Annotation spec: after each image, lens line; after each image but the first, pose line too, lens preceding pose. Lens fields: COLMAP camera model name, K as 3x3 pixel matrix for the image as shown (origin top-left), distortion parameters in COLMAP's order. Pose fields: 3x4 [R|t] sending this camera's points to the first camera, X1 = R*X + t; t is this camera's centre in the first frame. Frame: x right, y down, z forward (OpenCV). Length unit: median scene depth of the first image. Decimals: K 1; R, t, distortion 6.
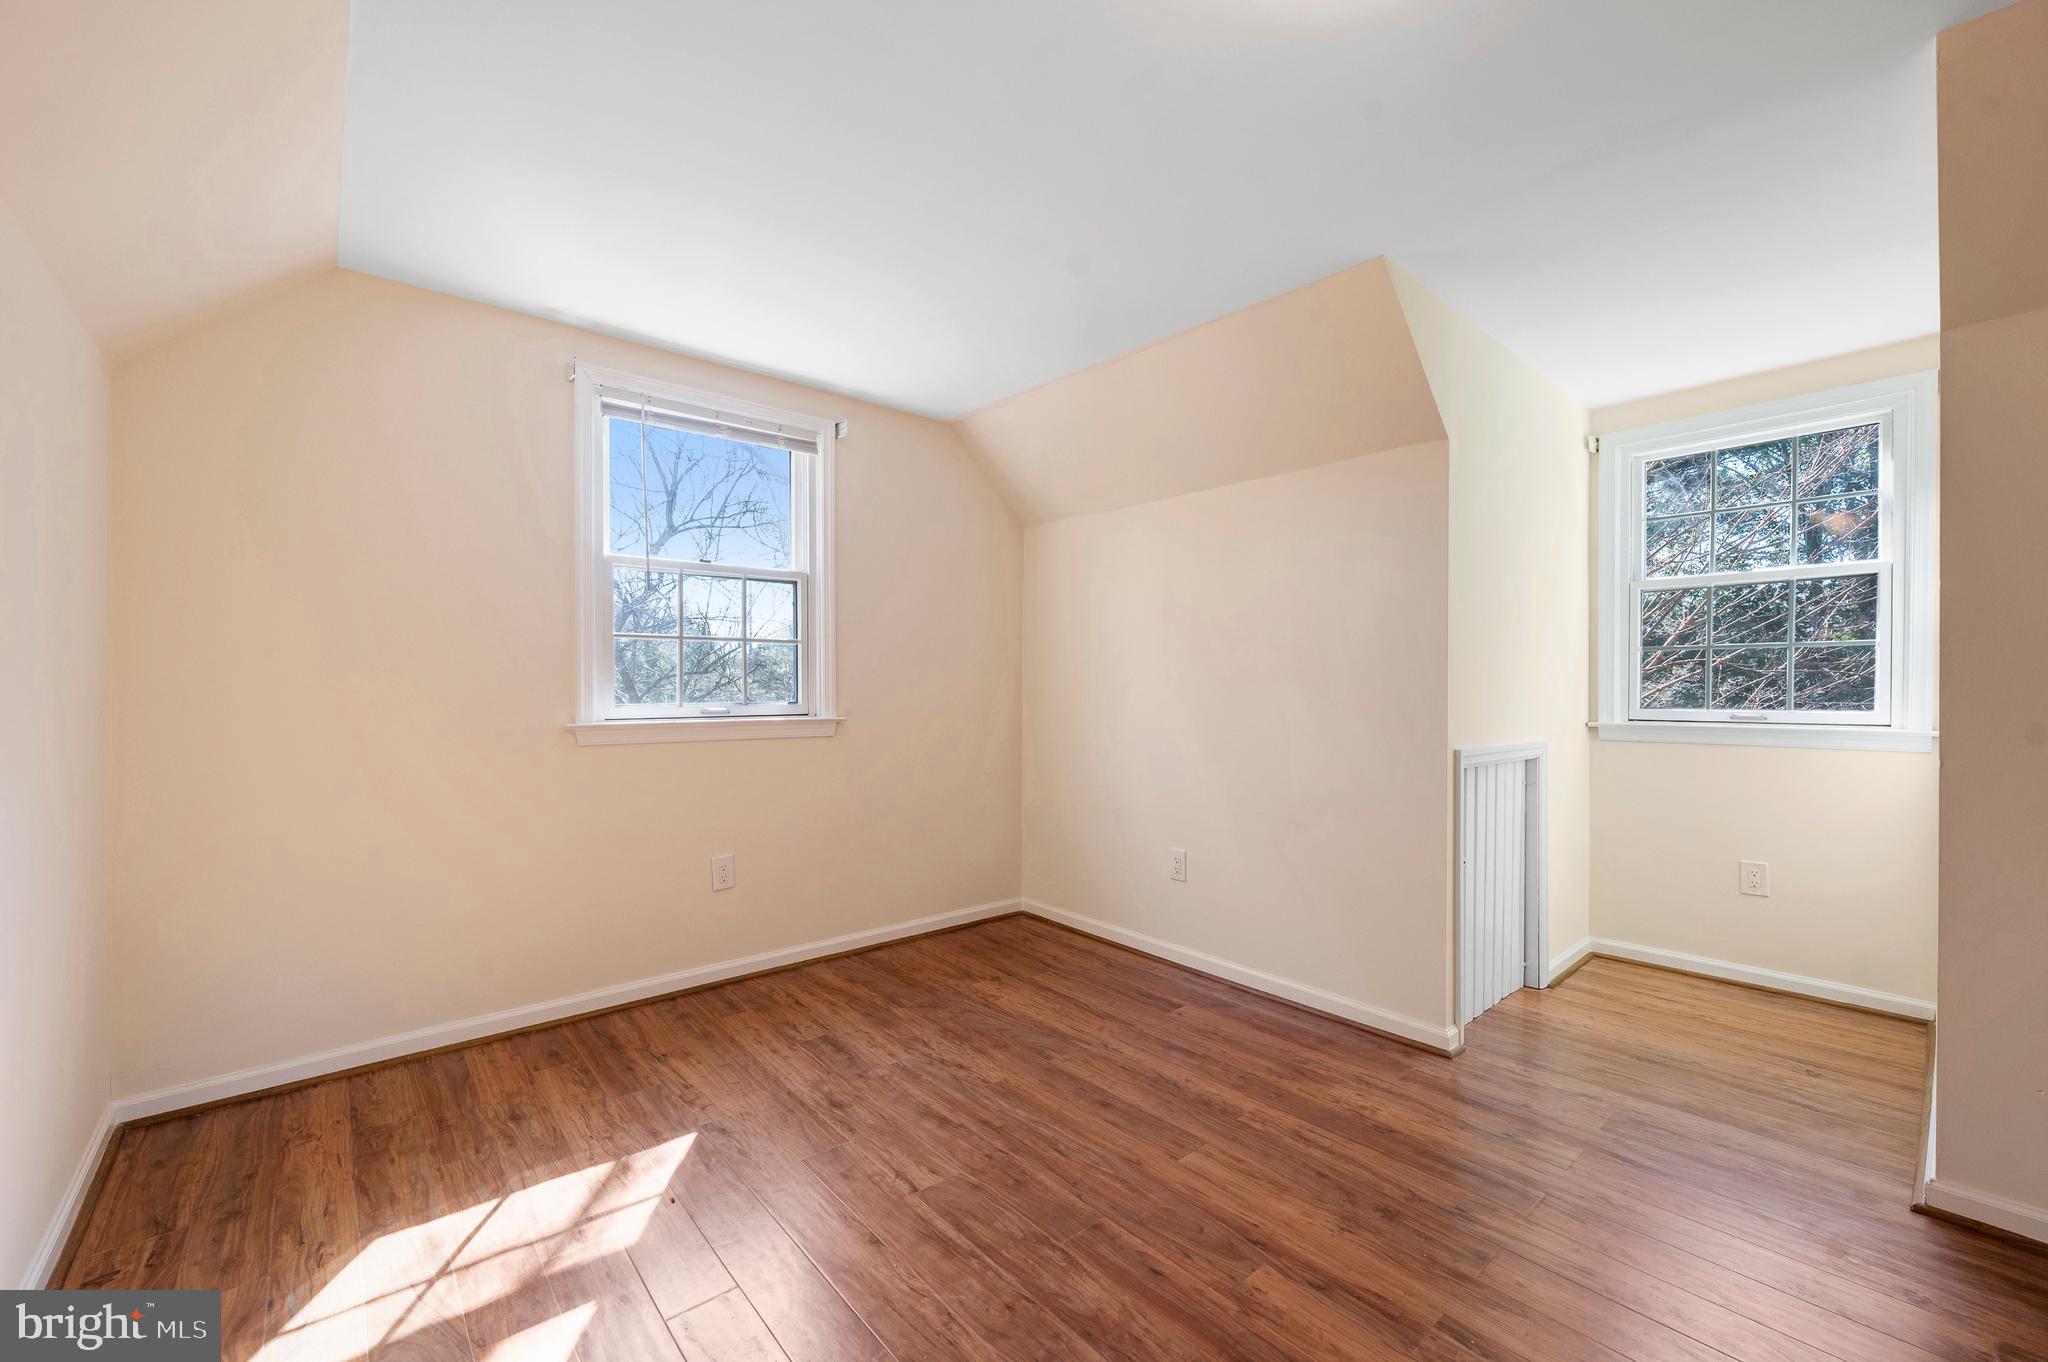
lens RADIAL K [[831.8, 0, 1021.0], [0, 831.8, 688.6], [0, 0, 1]] dist [-0.006596, -0.000143]
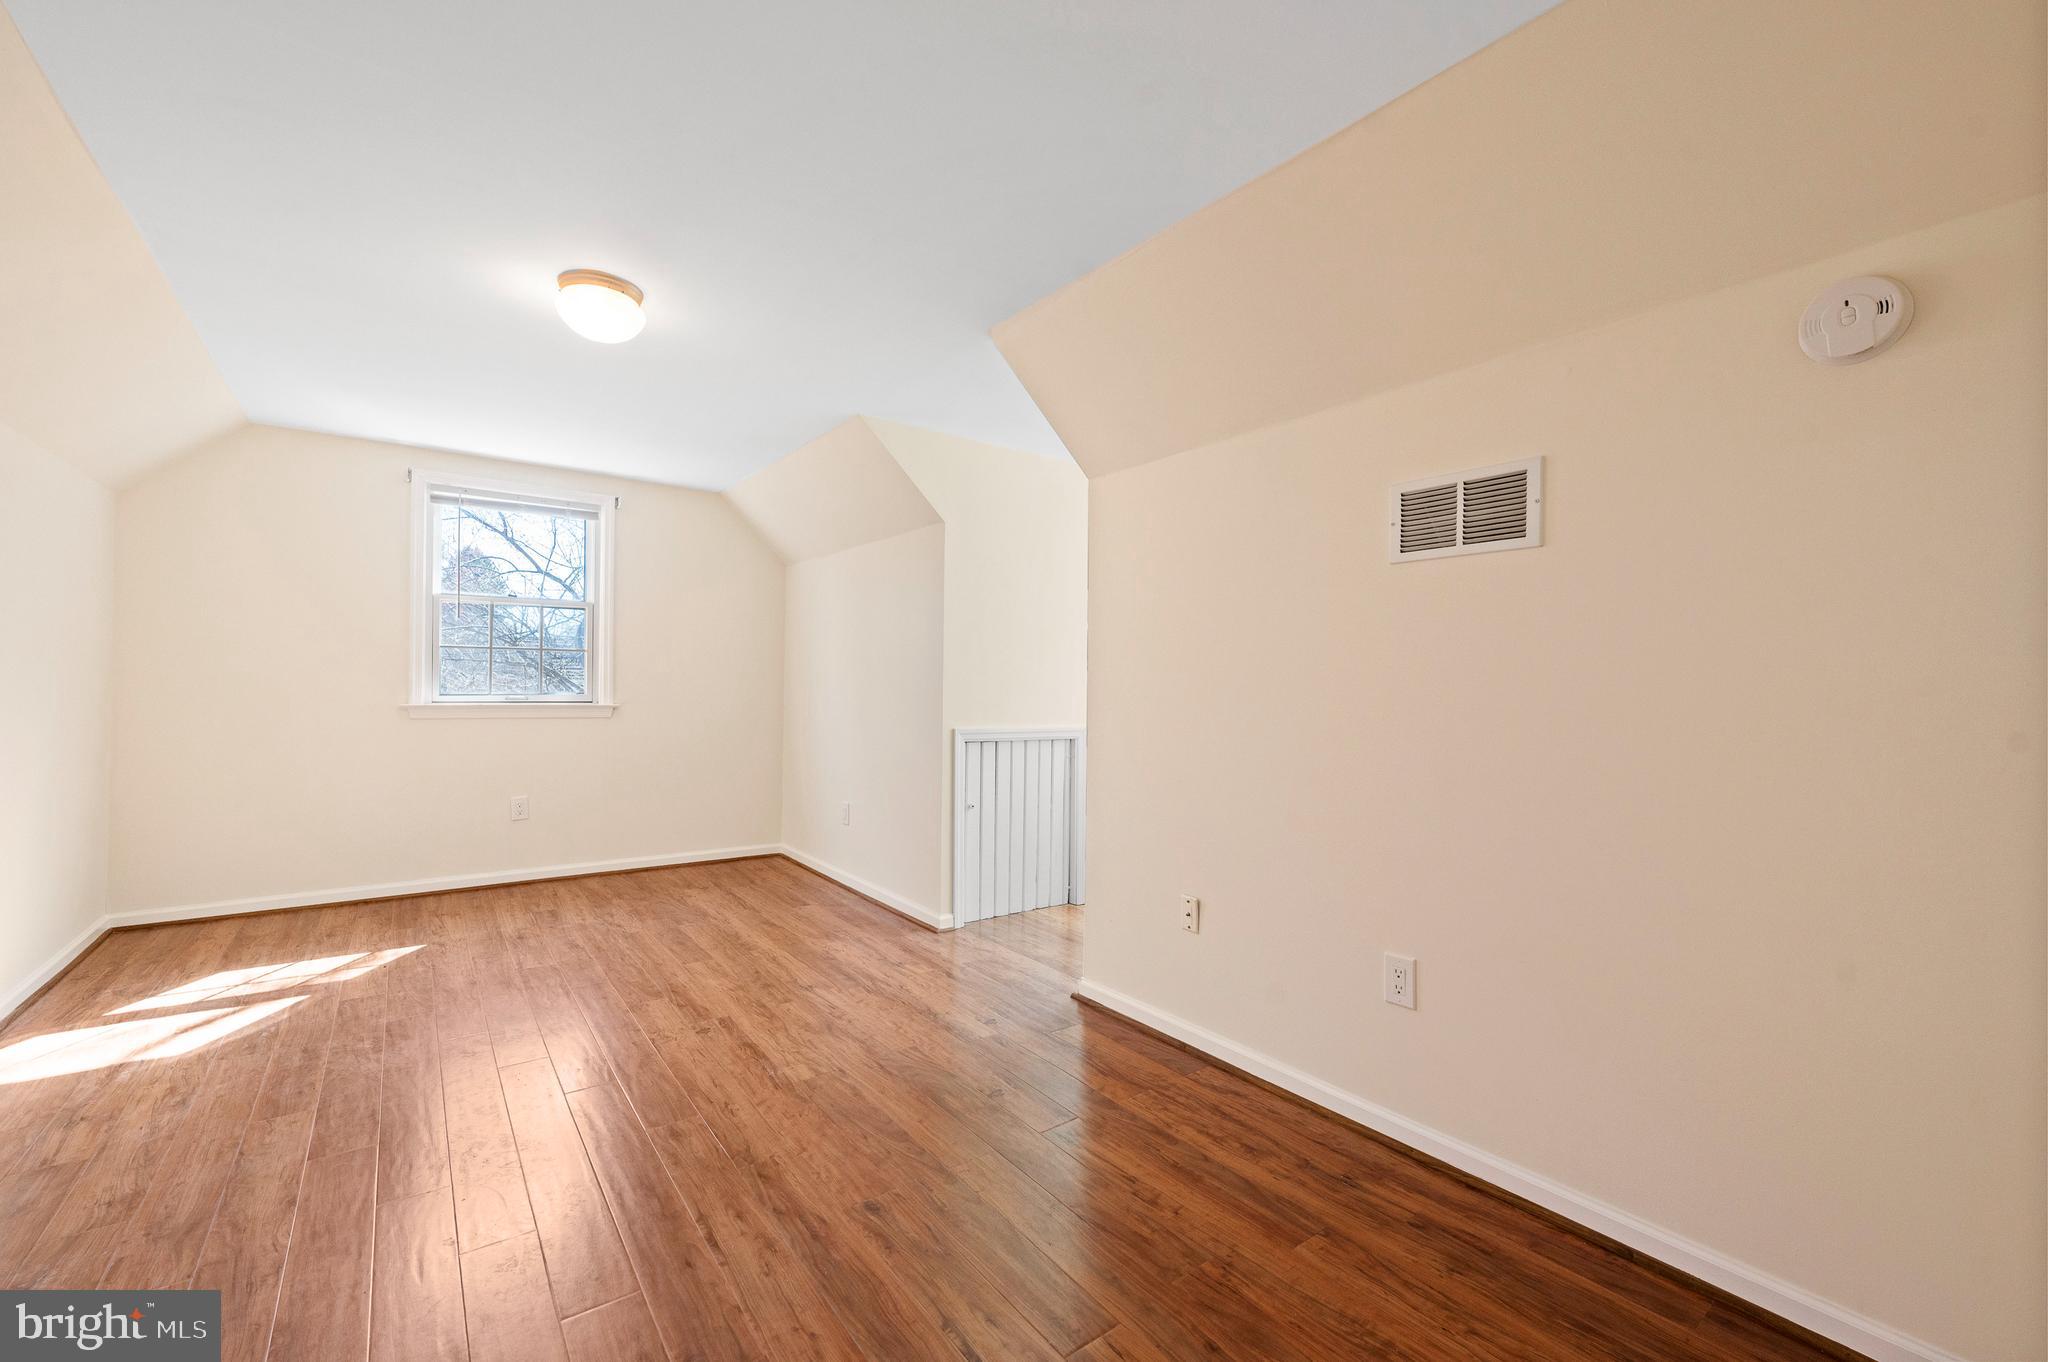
lens RADIAL K [[847.5, 0, 1029.7], [0, 847.5, 683.5], [0, 0, 1]] dist [-0.003724, -0.000408]
pose [[0.997447, 0.009852, -0.070733, 0.823554], [-0.010415, 0.999917, -0.007603, 0.002992], [0.070652, 0.008320, 0.997466, -0.549949]]
